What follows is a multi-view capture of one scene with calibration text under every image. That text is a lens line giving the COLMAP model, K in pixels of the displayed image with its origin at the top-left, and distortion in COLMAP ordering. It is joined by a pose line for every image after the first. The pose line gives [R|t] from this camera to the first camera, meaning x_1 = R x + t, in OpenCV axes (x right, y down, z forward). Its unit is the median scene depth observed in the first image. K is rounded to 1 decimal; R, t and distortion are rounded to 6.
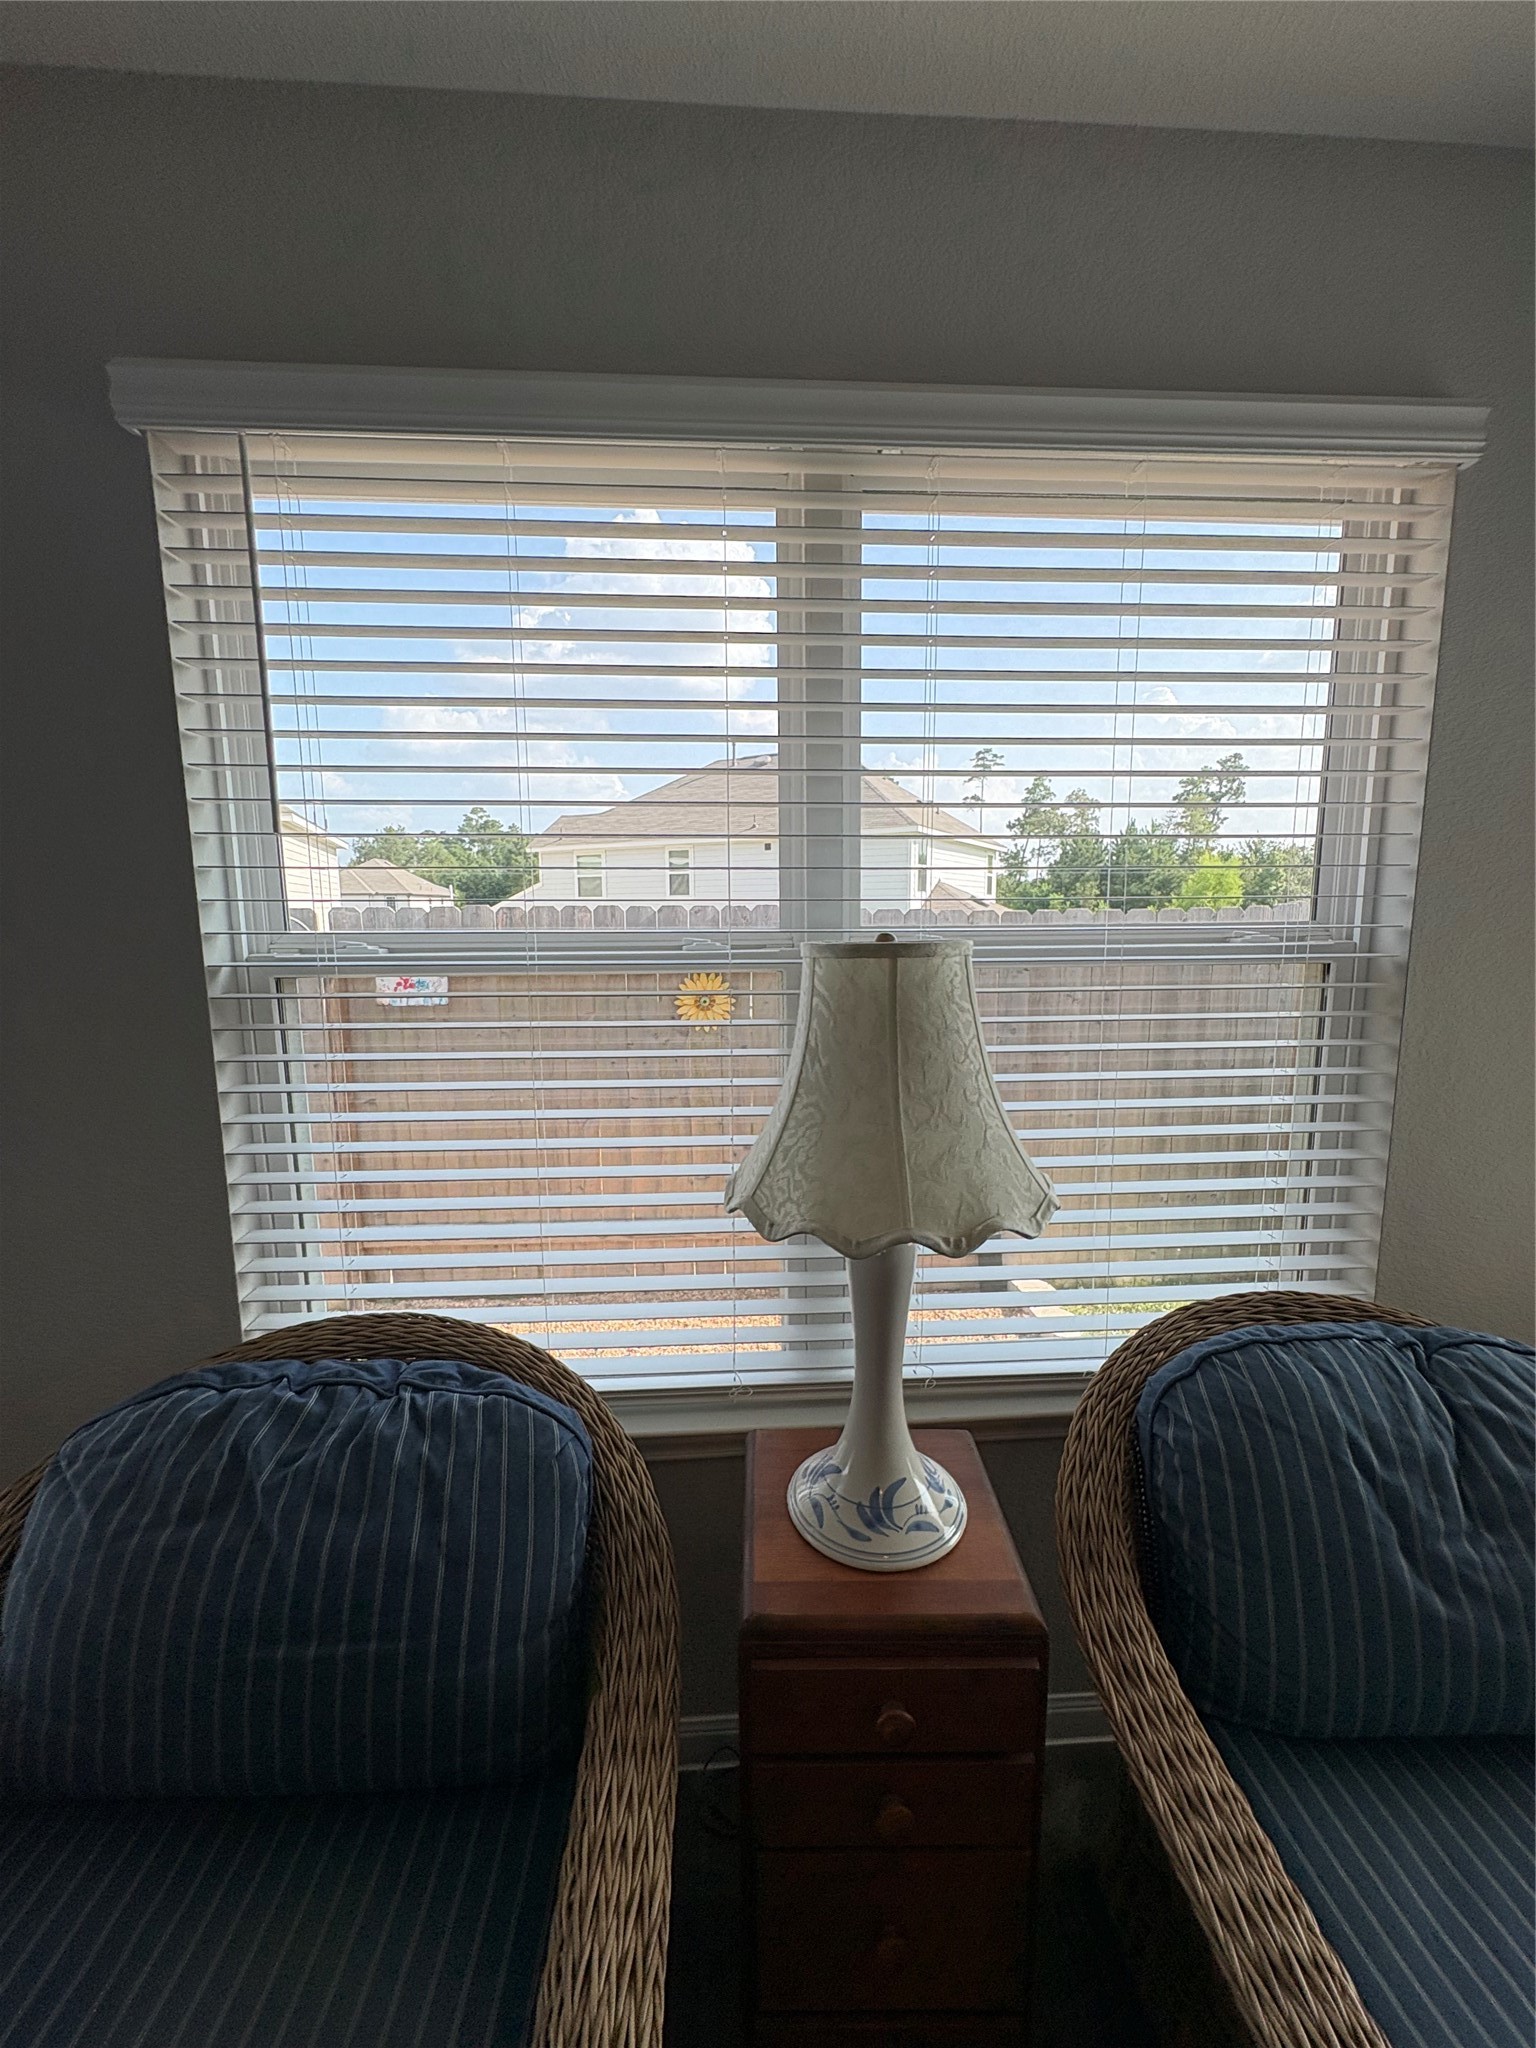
lens RADIAL K [[808.3, 0, 773.3], [0, 808.3, 1012.9], [0, 0, 1]] dist [-0.000235, -0.000173]
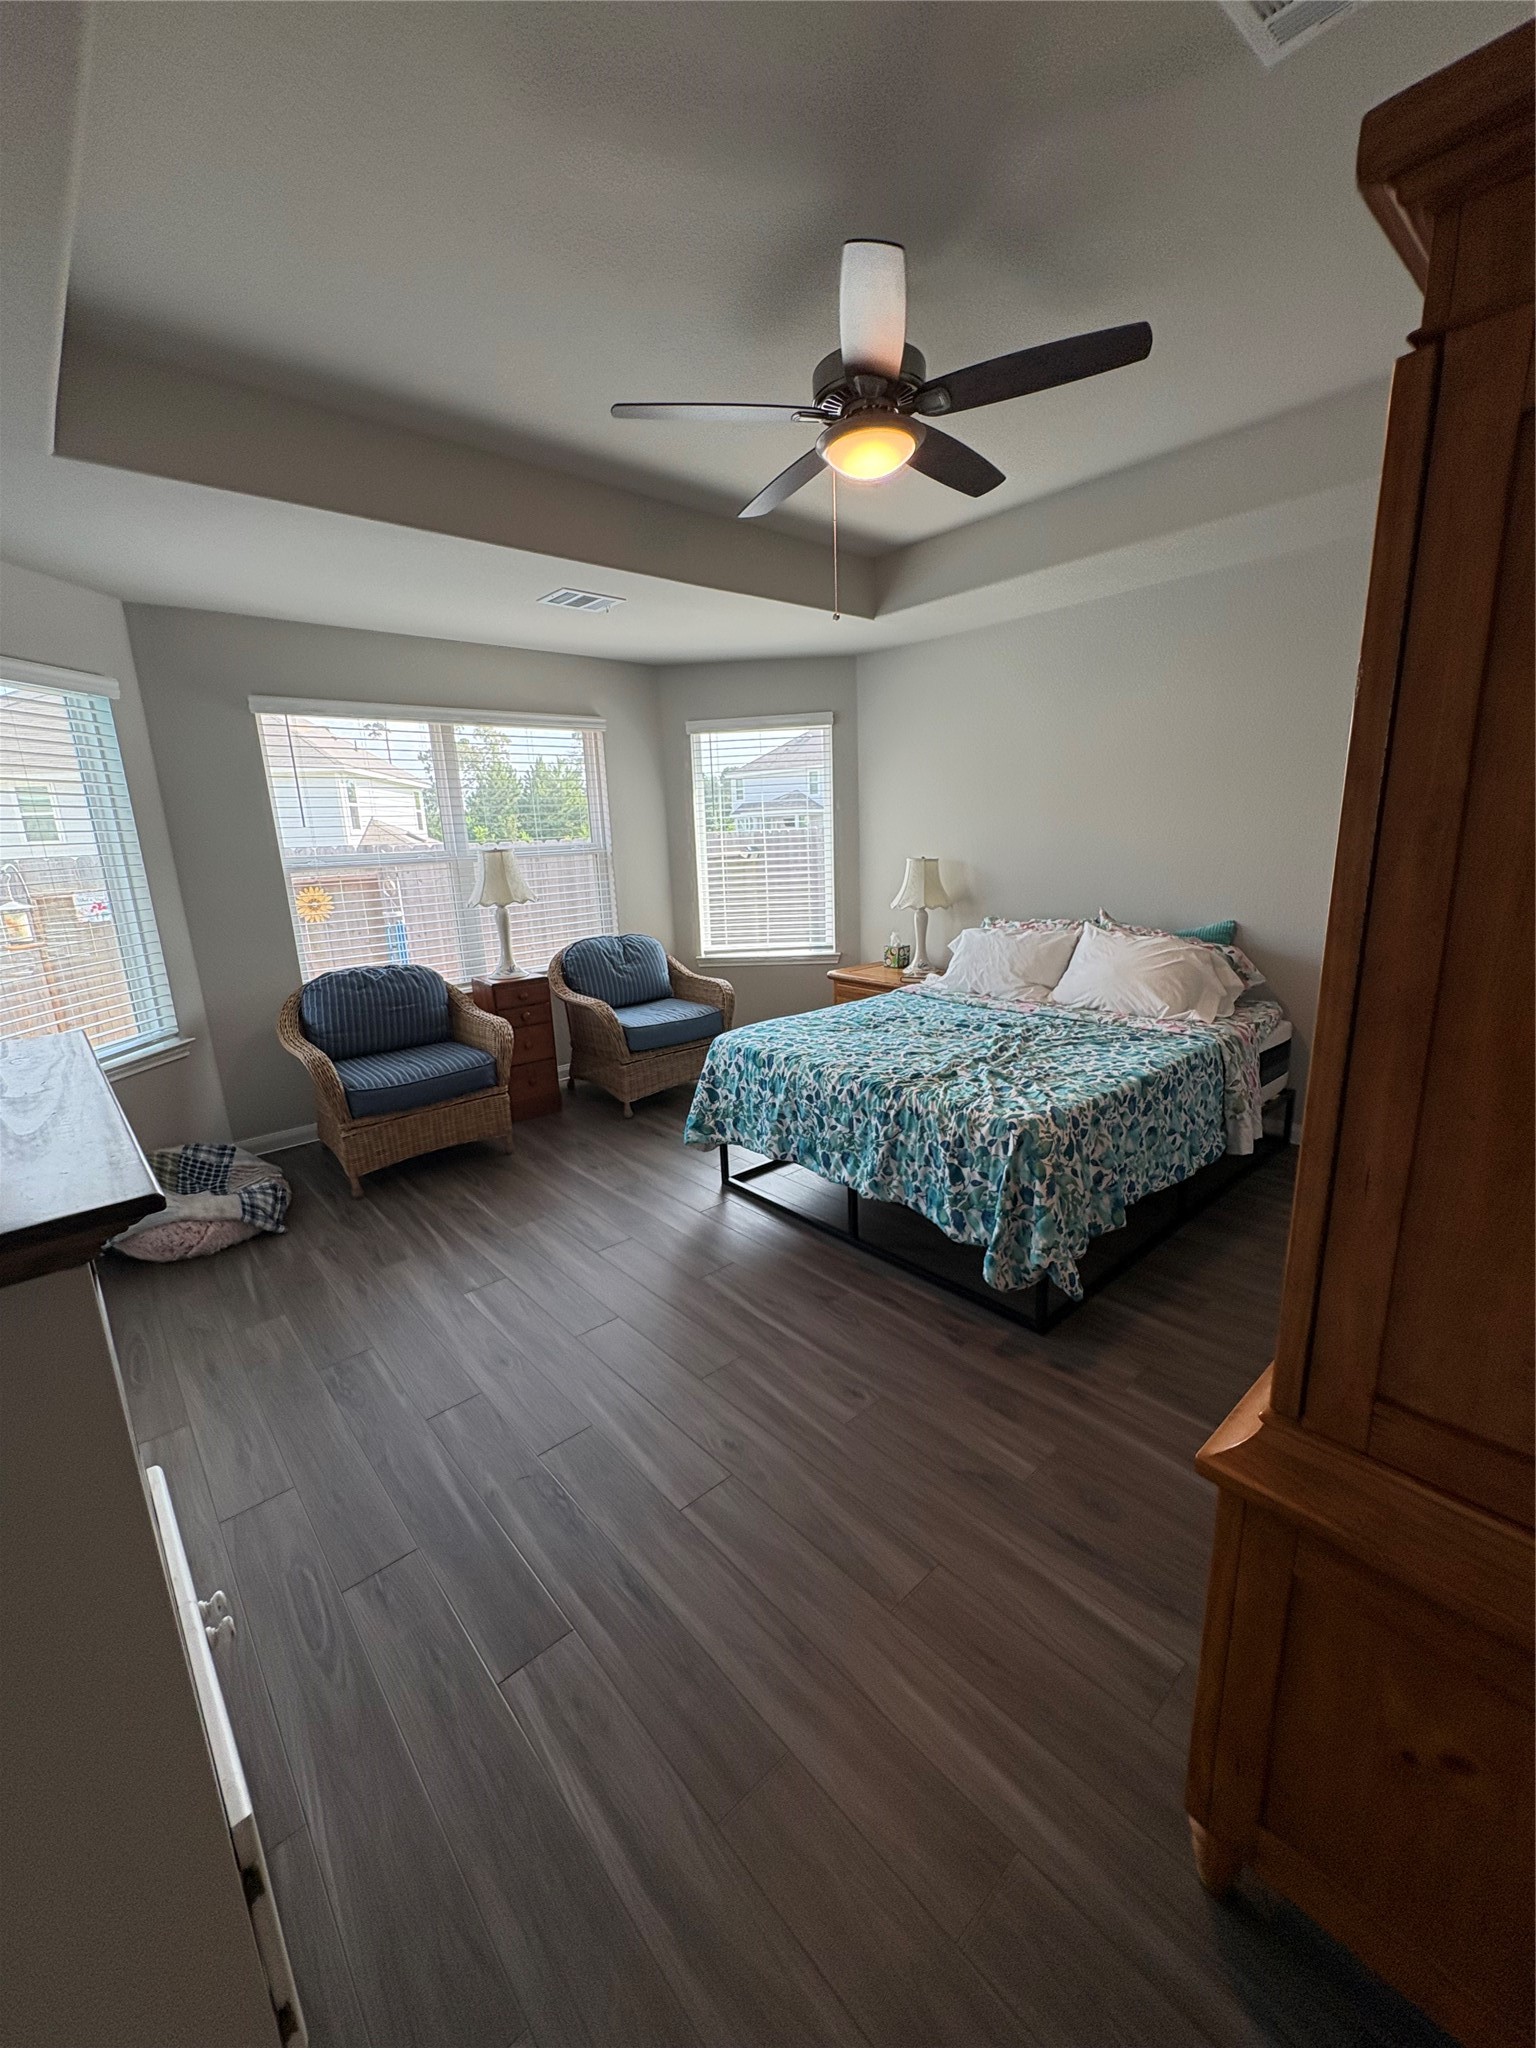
lens RADIAL K [[808.3, 0, 773.3], [0, 808.3, 1012.9], [0, 0, 1]] dist [-0.000235, -0.000173]
pose [[0.779018, -0.162420, 0.605599, -0.396314], [0.112868, 0.986414, 0.119366, 0.116449], [-0.616759, -0.024635, 0.786767, -0.922503]]
